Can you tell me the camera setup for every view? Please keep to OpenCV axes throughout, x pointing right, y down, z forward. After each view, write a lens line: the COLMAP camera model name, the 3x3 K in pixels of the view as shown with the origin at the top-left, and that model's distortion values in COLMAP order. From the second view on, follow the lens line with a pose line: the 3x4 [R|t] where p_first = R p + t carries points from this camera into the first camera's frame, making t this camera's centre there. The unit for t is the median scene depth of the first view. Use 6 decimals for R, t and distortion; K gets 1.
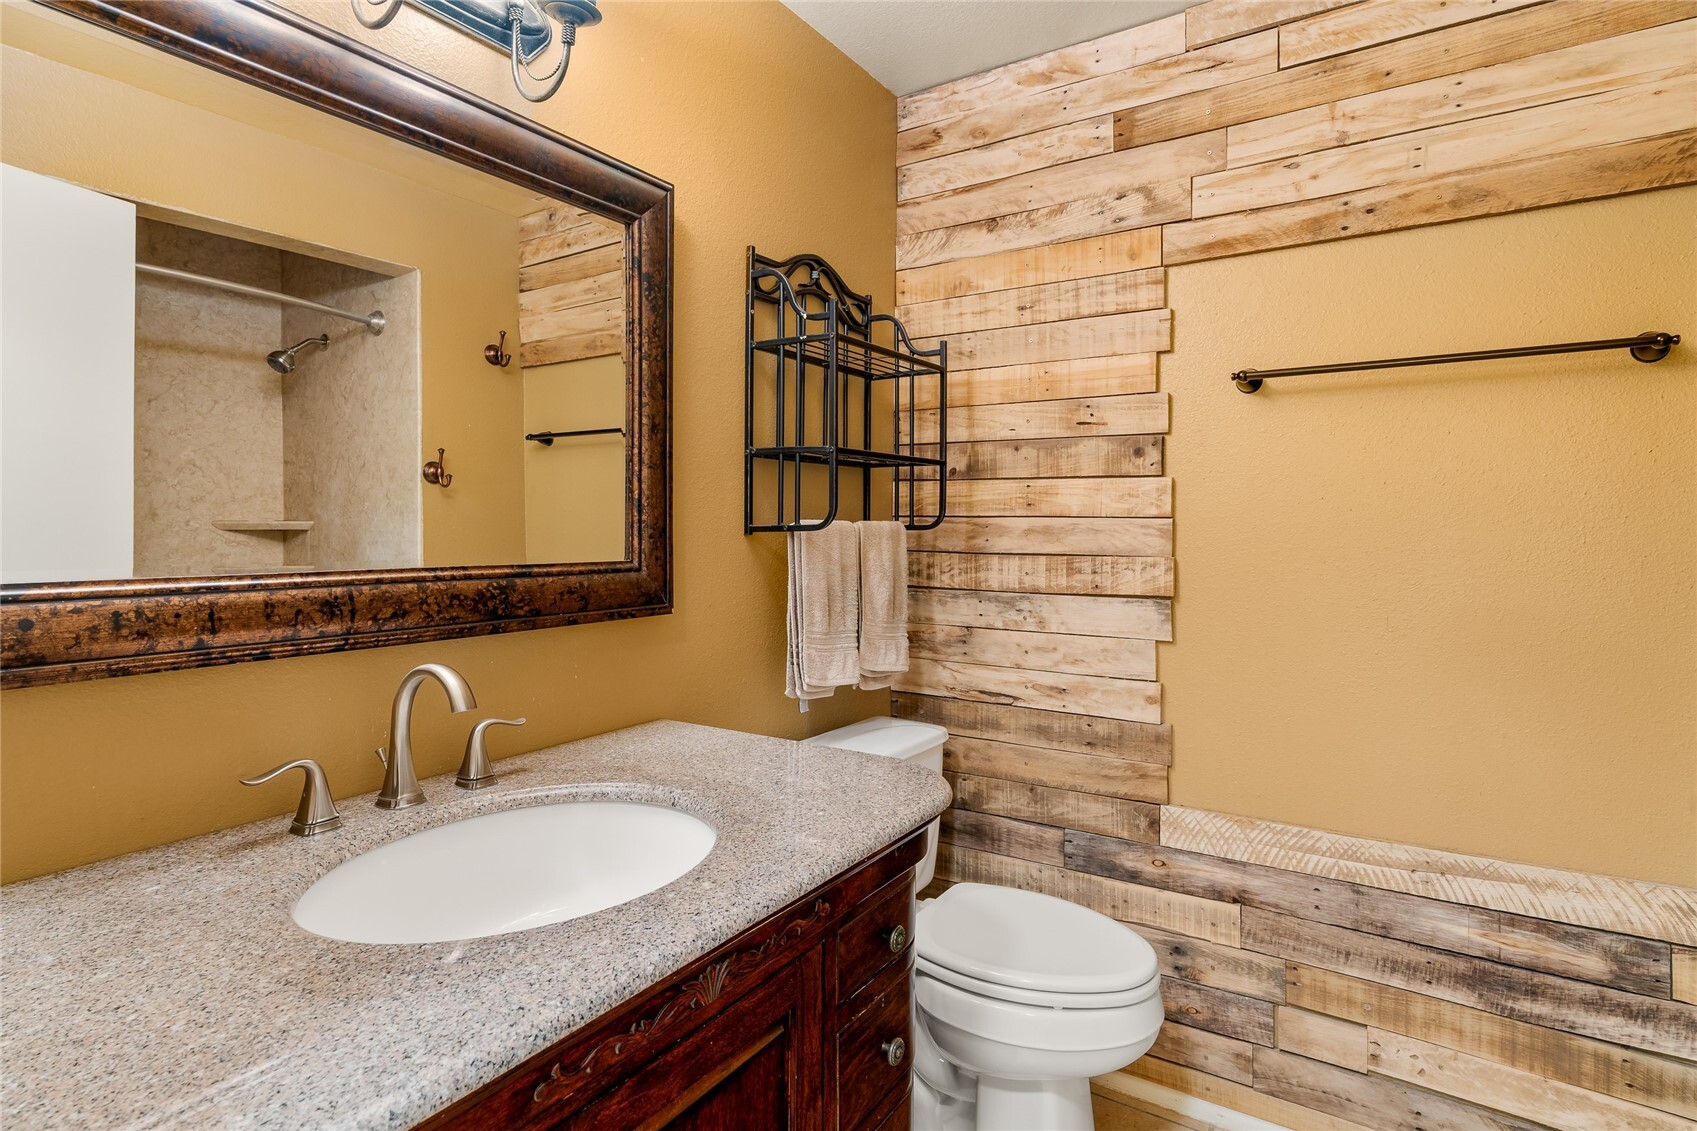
lens RADIAL K [[882.1, 0, 875.1], [0, 882.1, 536.3], [0, 0, 1]] dist [-0.003773, 0.000235]
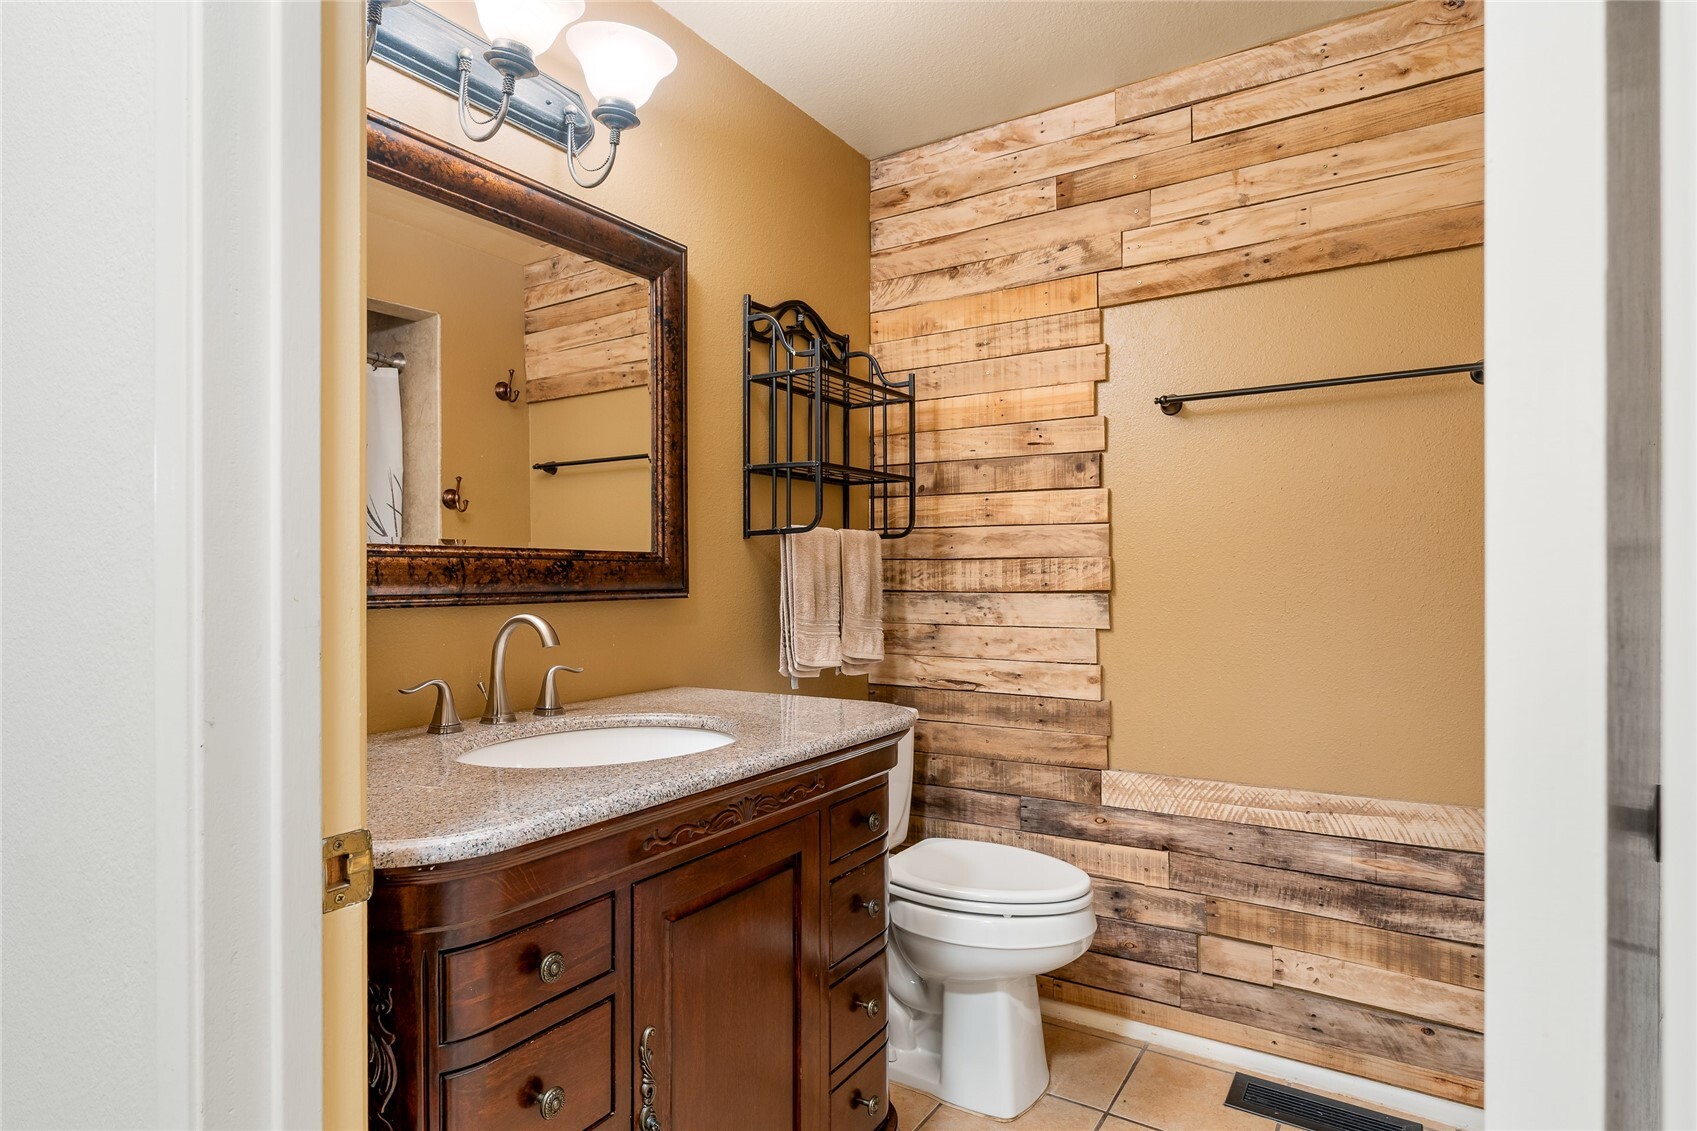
lens RADIAL K [[882.1, 0, 847.0], [0, 882.1, 565.5], [0, 0, 1]] dist [-0.003773, 0.000235]
pose [[0.999954, -0.007691, -0.005795, -0.002969], [0.007639, 0.999931, -0.008944, 0.046430], [0.005864, 0.008899, 0.999943, -0.180341]]
